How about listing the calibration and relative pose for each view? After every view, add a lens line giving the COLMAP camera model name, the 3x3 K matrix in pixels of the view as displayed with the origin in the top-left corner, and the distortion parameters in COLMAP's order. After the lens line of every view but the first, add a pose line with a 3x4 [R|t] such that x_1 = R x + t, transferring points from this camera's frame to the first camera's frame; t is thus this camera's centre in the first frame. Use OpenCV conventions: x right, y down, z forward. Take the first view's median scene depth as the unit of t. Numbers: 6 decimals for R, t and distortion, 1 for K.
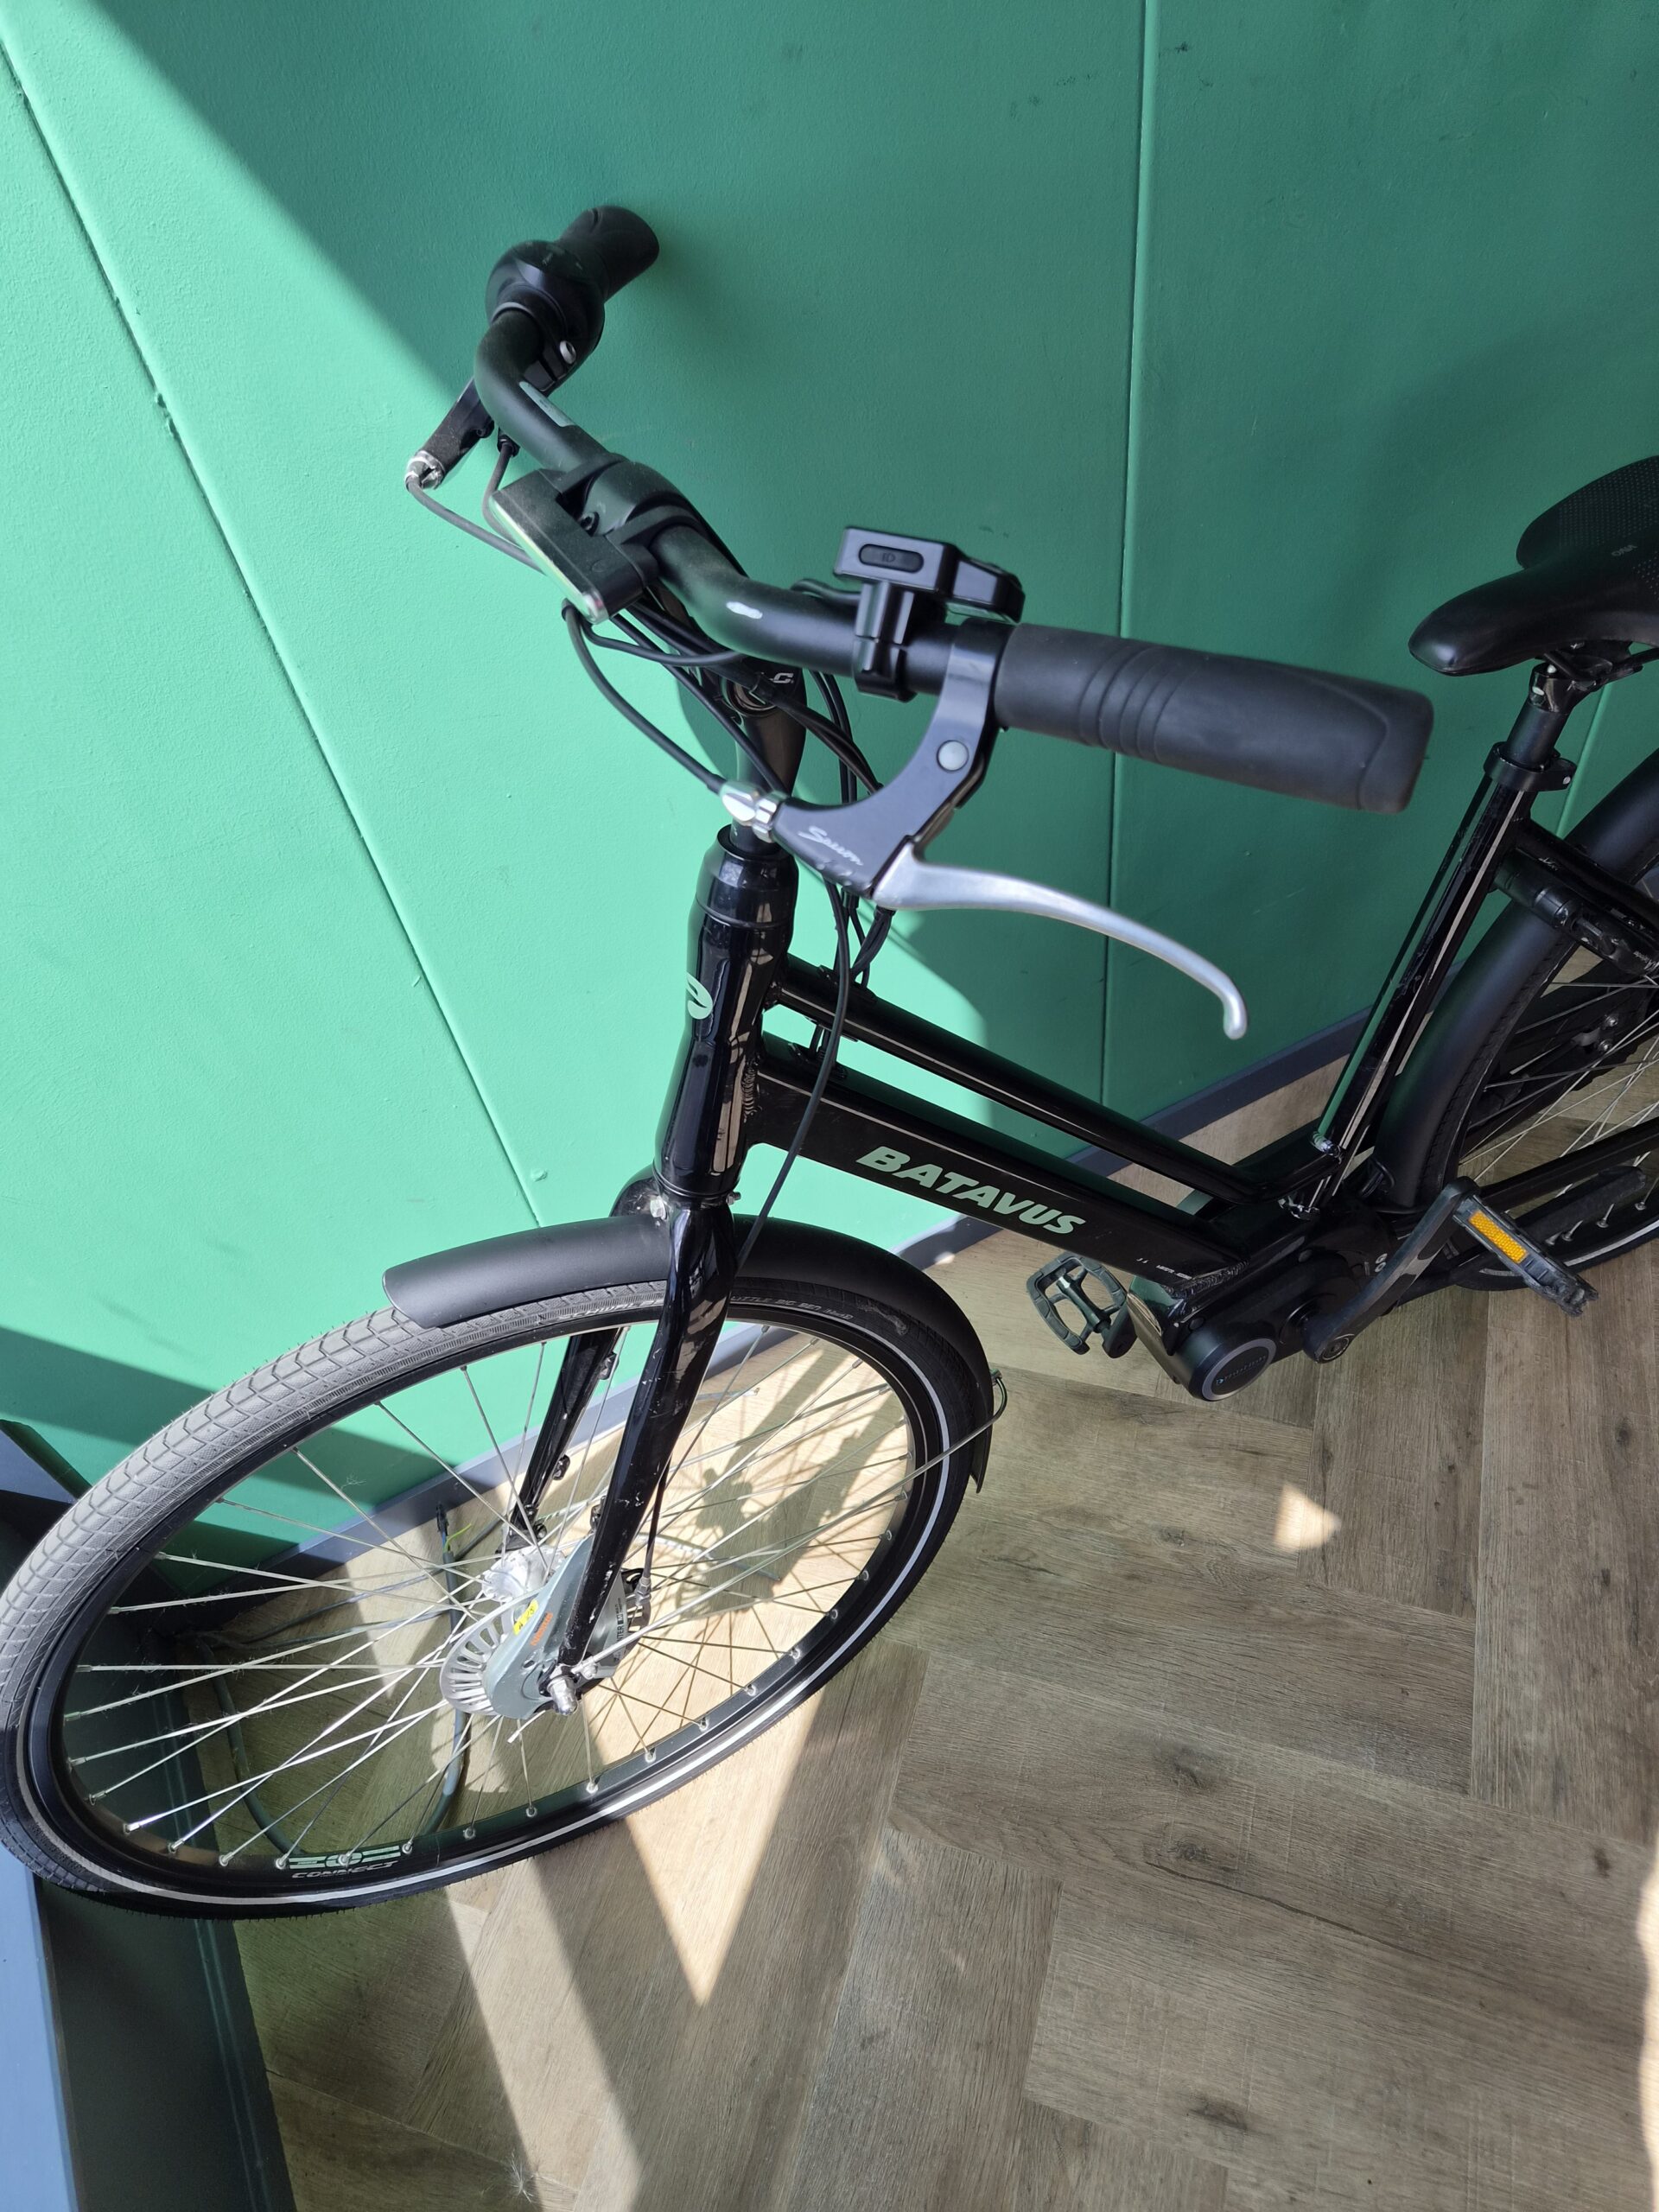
lens RADIAL K [[1475.3, 0, 836.8], [0, 1475.3, 1097.8], [0, 0, 1]] dist [0.057475, -0.047885]
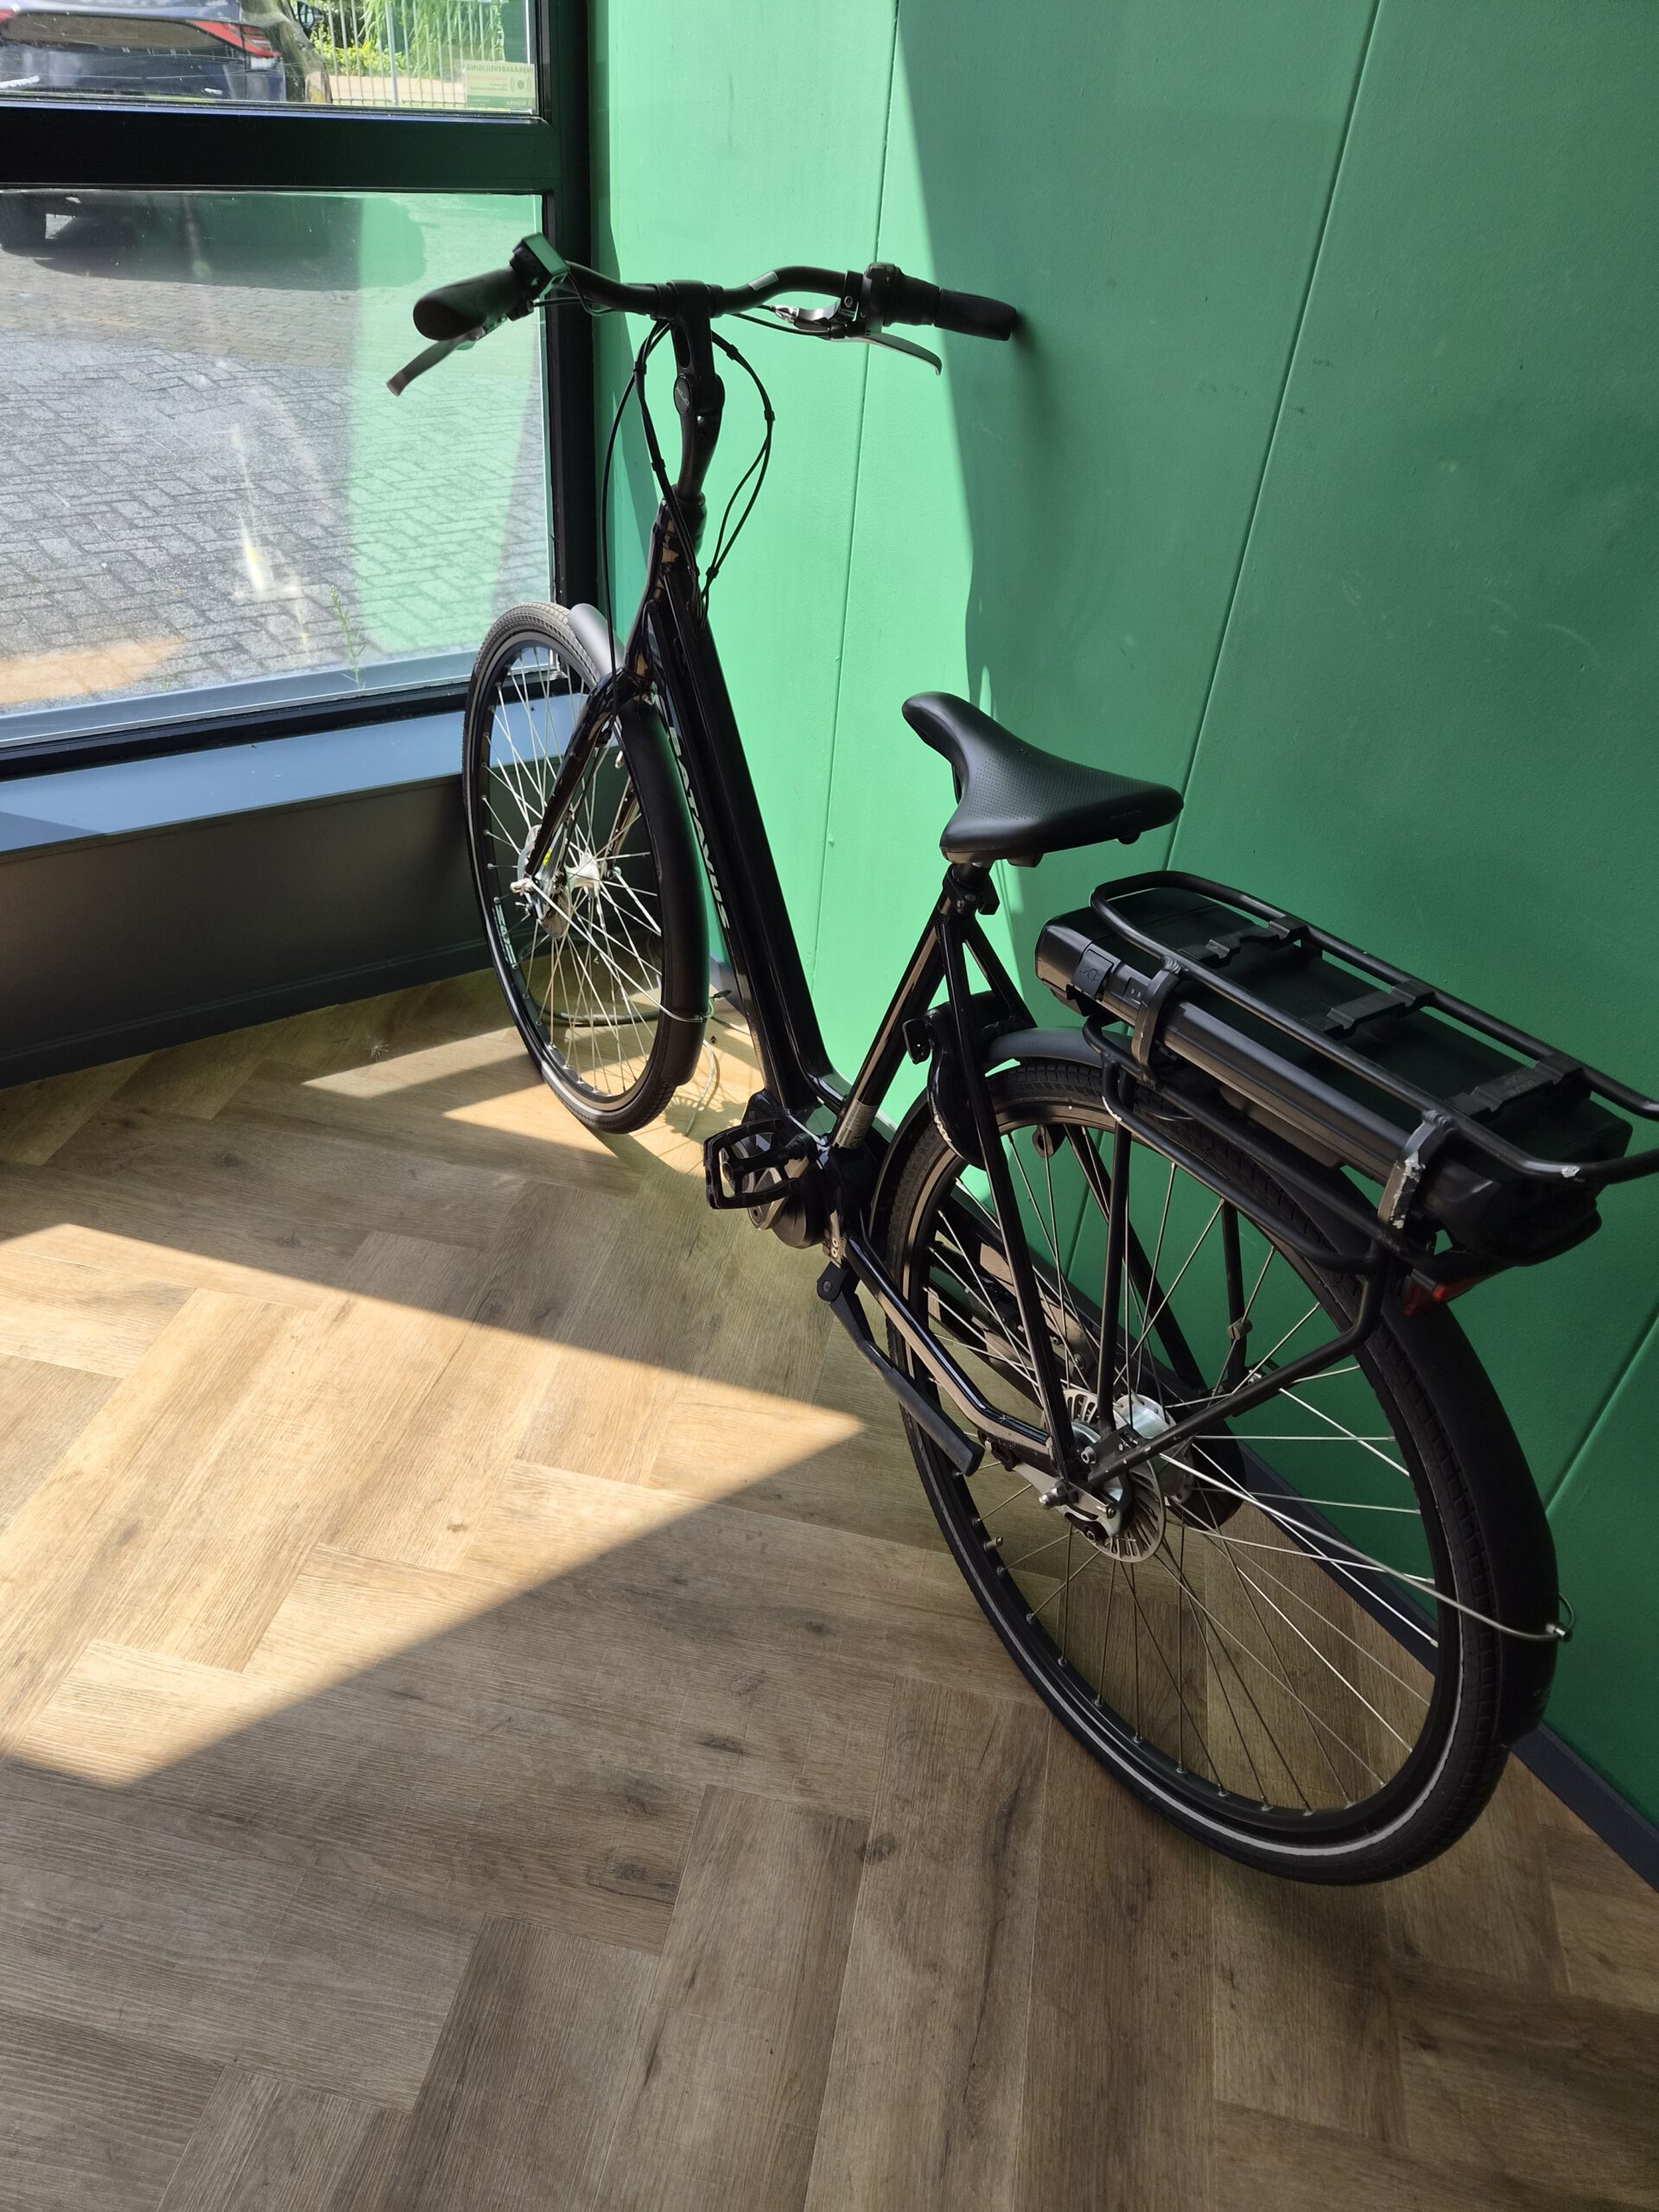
lens RADIAL K [[1486.3, 0, 829.5], [0, 1486.3, 1106.0], [0, 0, 1]] dist [0.053144, -0.043558]
pose [[0.096811, 0.686459, -0.720695, 1.251316], [-0.808897, 0.476168, 0.344889, -0.391943], [0.579925, 0.549579, 0.601373, 0.195130]]
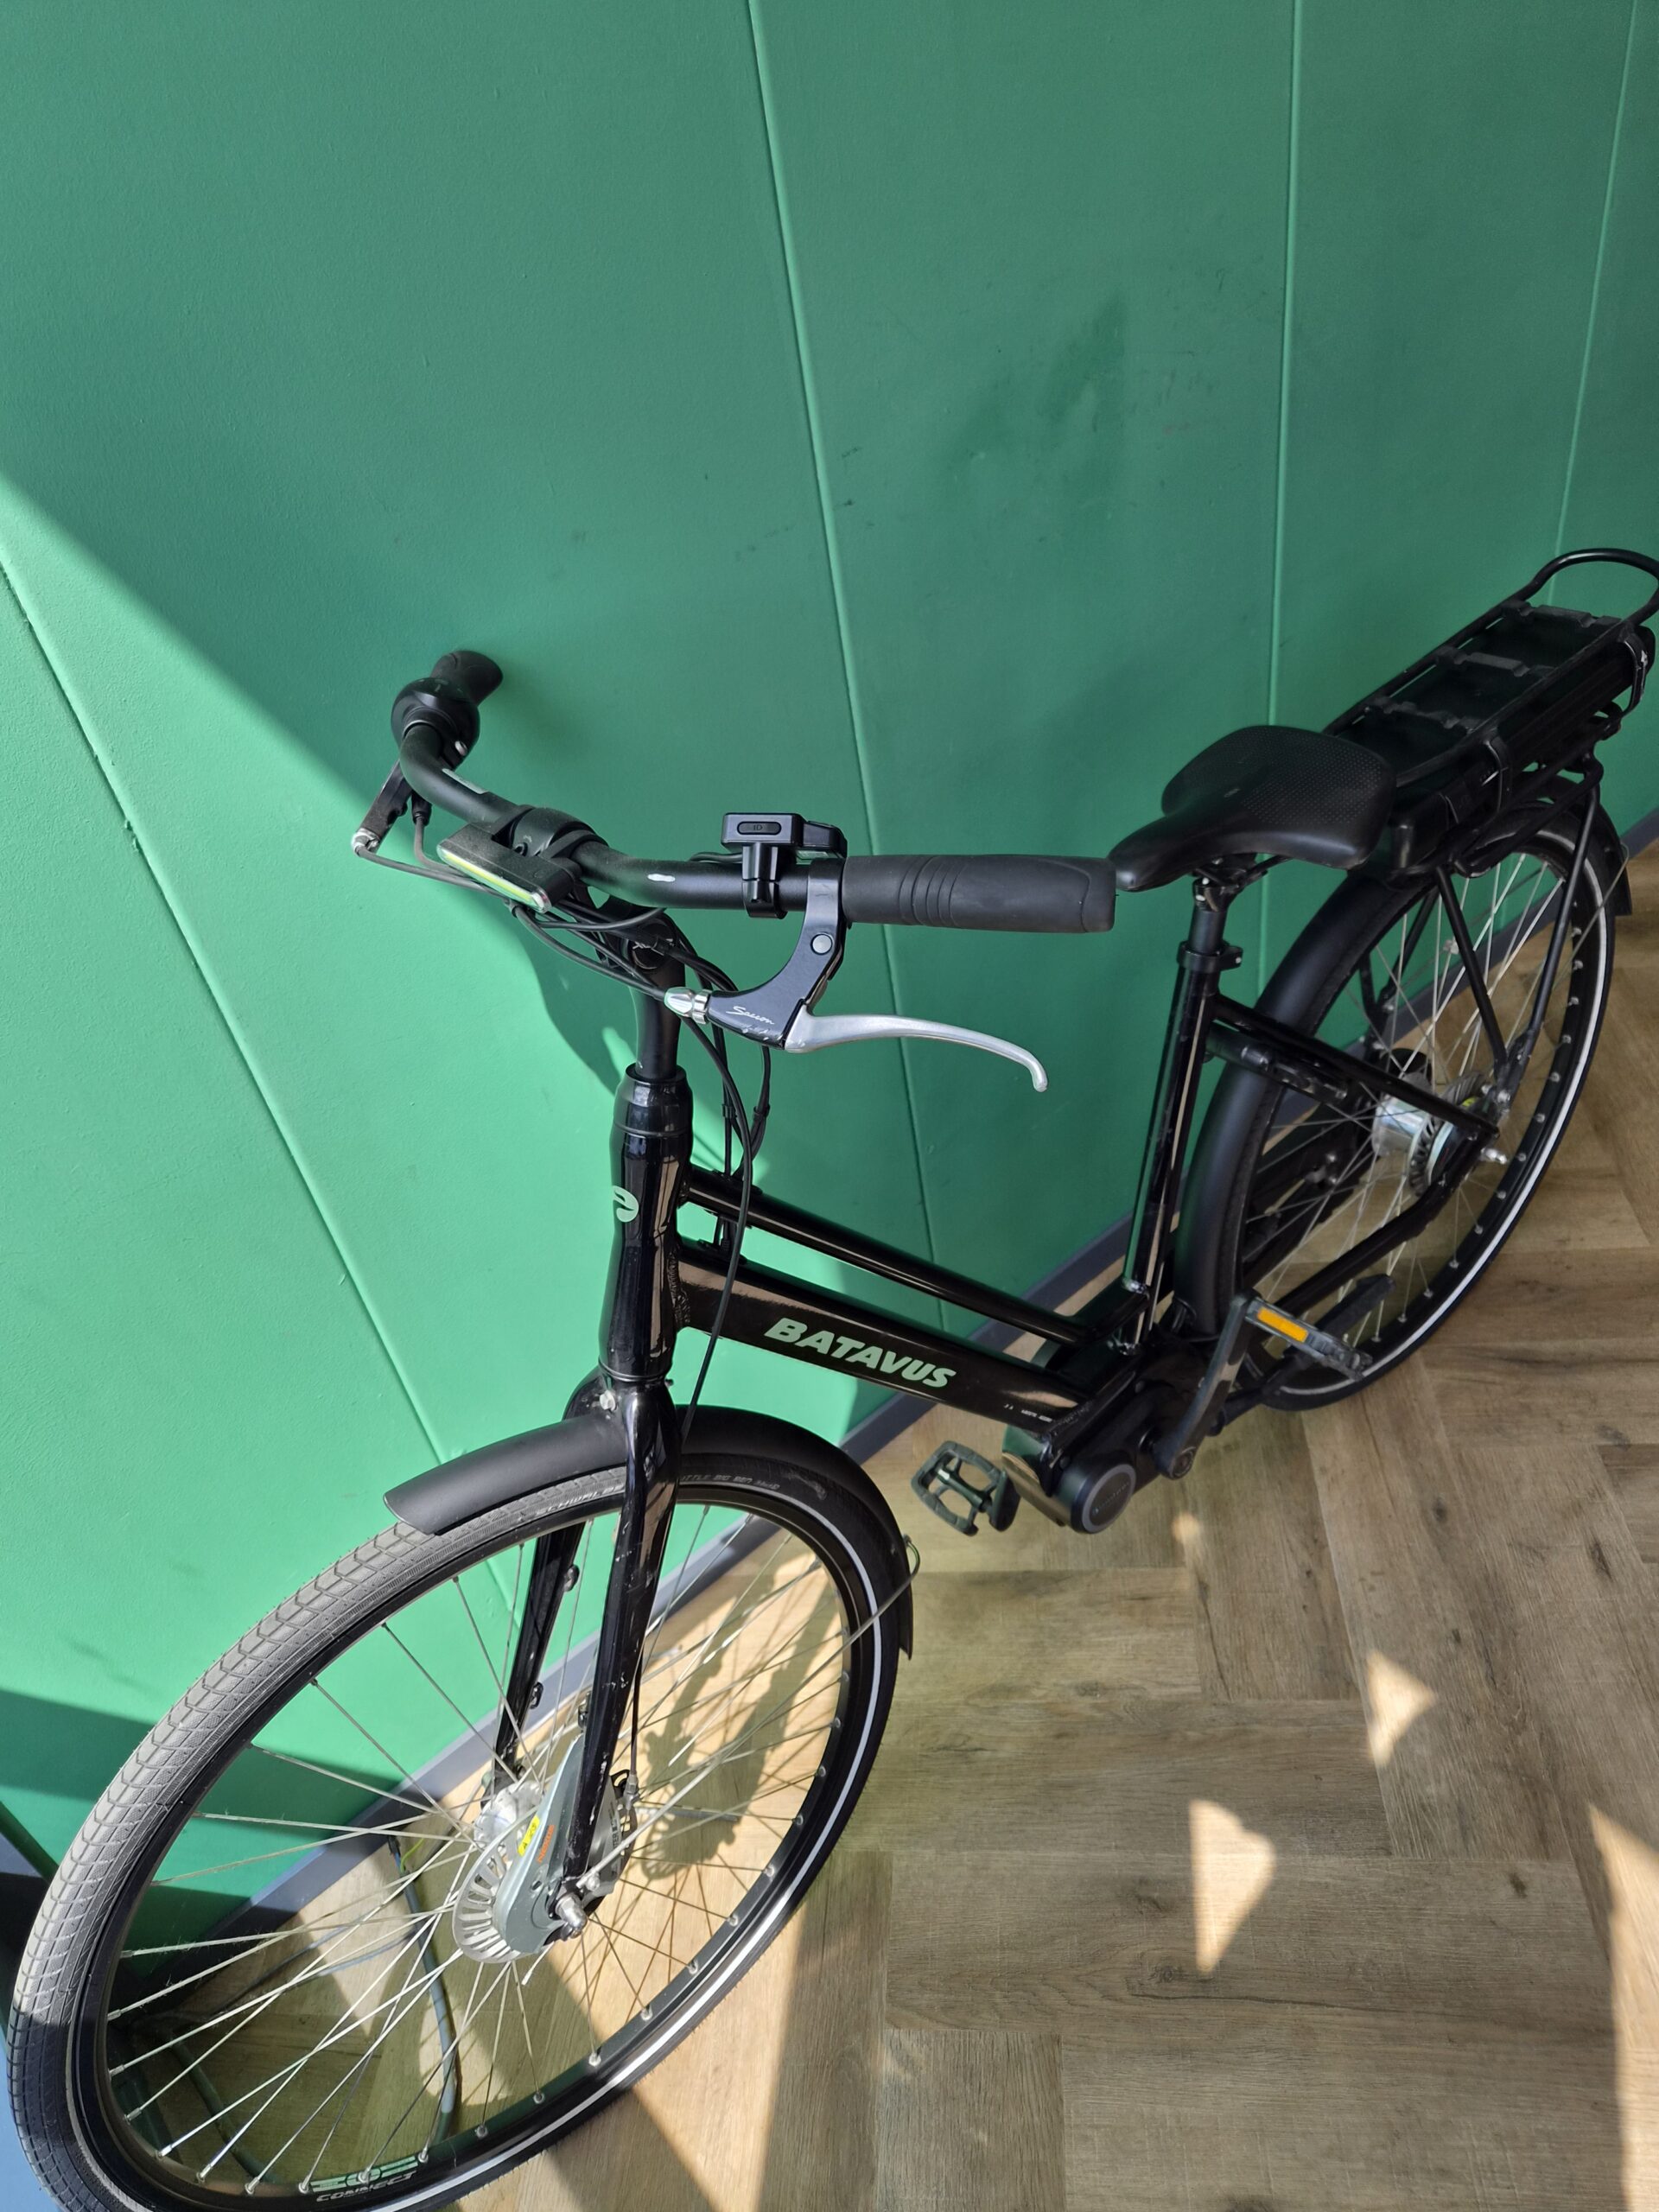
lens RADIAL K [[1486.3, 0, 829.5], [0, 1486.3, 1106.0], [0, 0, 1]] dist [0.053144, -0.043558]
pose [[0.975975, -0.159364, 0.148580, -0.062762], [0.188281, 0.960046, -0.207031, 0.091725], [-0.109650, 0.230031, 0.966986, -0.161008]]
